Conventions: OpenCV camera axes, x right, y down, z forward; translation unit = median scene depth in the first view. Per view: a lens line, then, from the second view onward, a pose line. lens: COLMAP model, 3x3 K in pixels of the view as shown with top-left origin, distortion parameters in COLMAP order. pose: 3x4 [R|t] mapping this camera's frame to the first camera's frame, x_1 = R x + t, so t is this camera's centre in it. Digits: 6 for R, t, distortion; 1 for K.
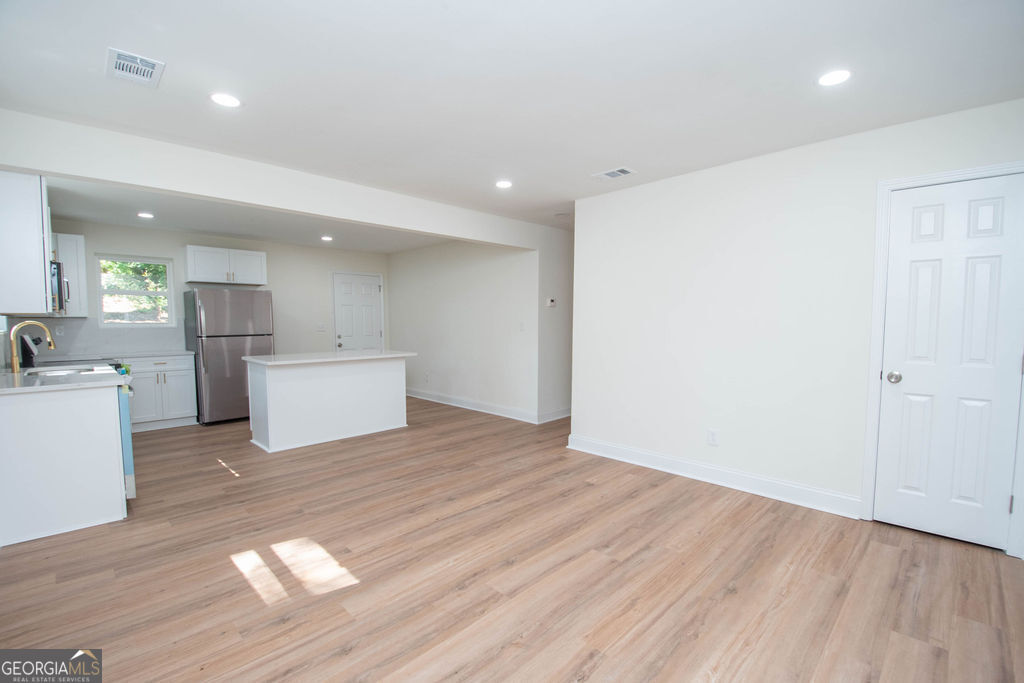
lens RADIAL K [[447.5, 0, 519.1], [0, 447.5, 353.4], [0, 0, 1]] dist [0.009809, -0.021556]
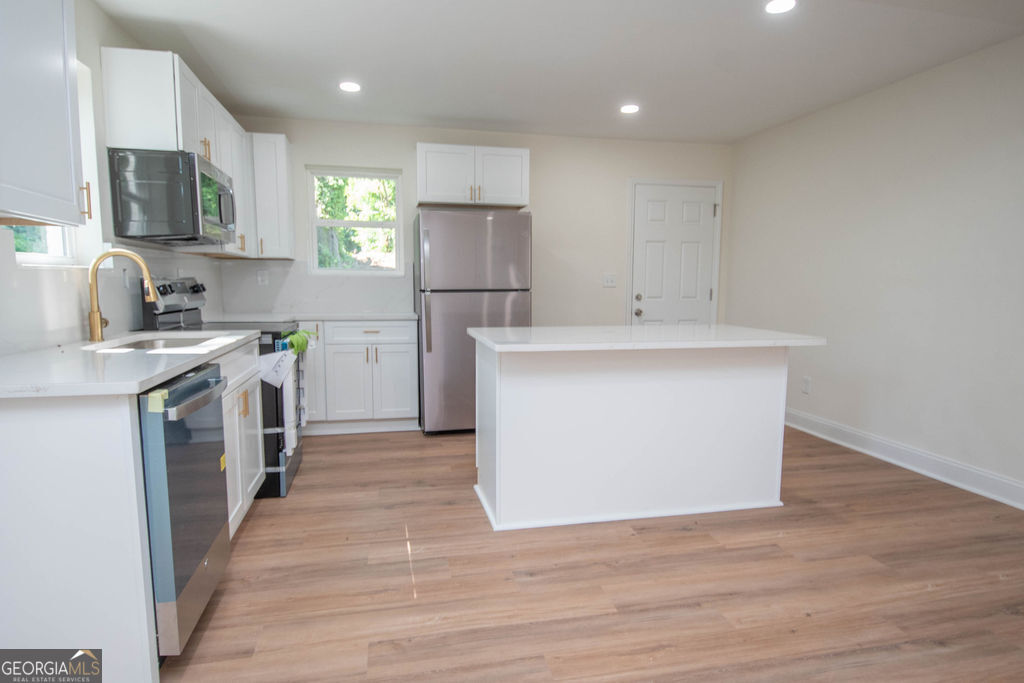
lens RADIAL K [[587.7, 0, 514.2], [0, 587.7, 354.2], [0, 0, 1]] dist [-0.000160, -0.000911]
pose [[0.838752, 0.073404, -0.539543, -0.258217], [-0.046470, 0.996907, 0.063387, -0.011165], [0.542527, -0.028093, 0.839569, 0.587053]]
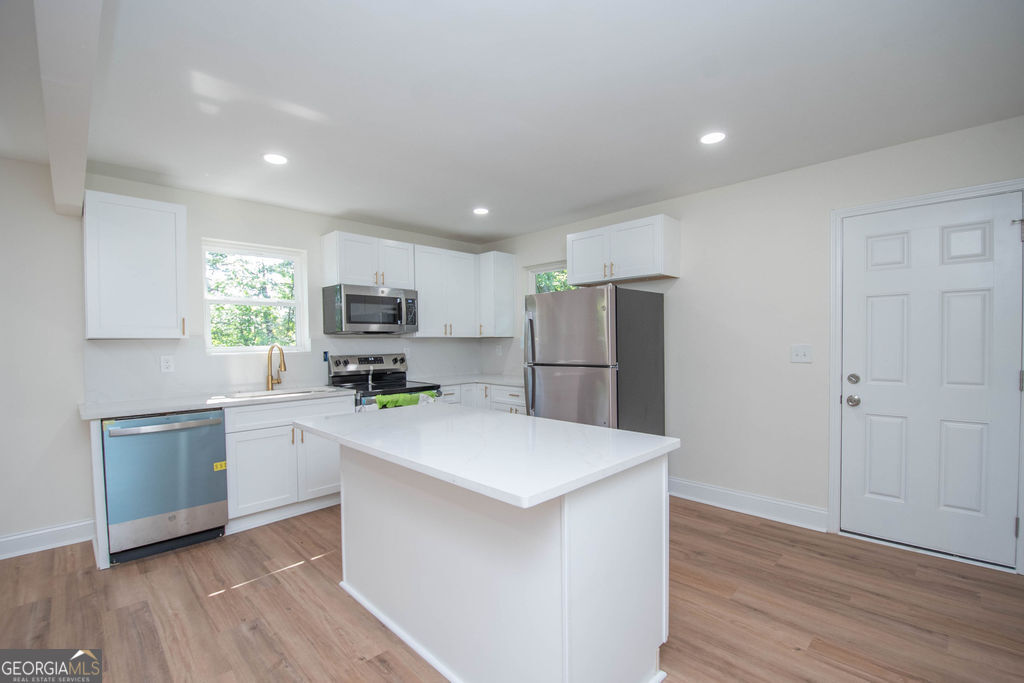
lens RADIAL K [[447.5, 0, 519.1], [0, 447.5, 353.4], [0, 0, 1]] dist [0.009809, -0.021556]
pose [[-0.004131, 0.030207, -0.999535, -0.026135], [-0.062364, 0.997590, 0.030406, -0.109890], [0.998045, 0.062460, -0.002237, 1.459634]]
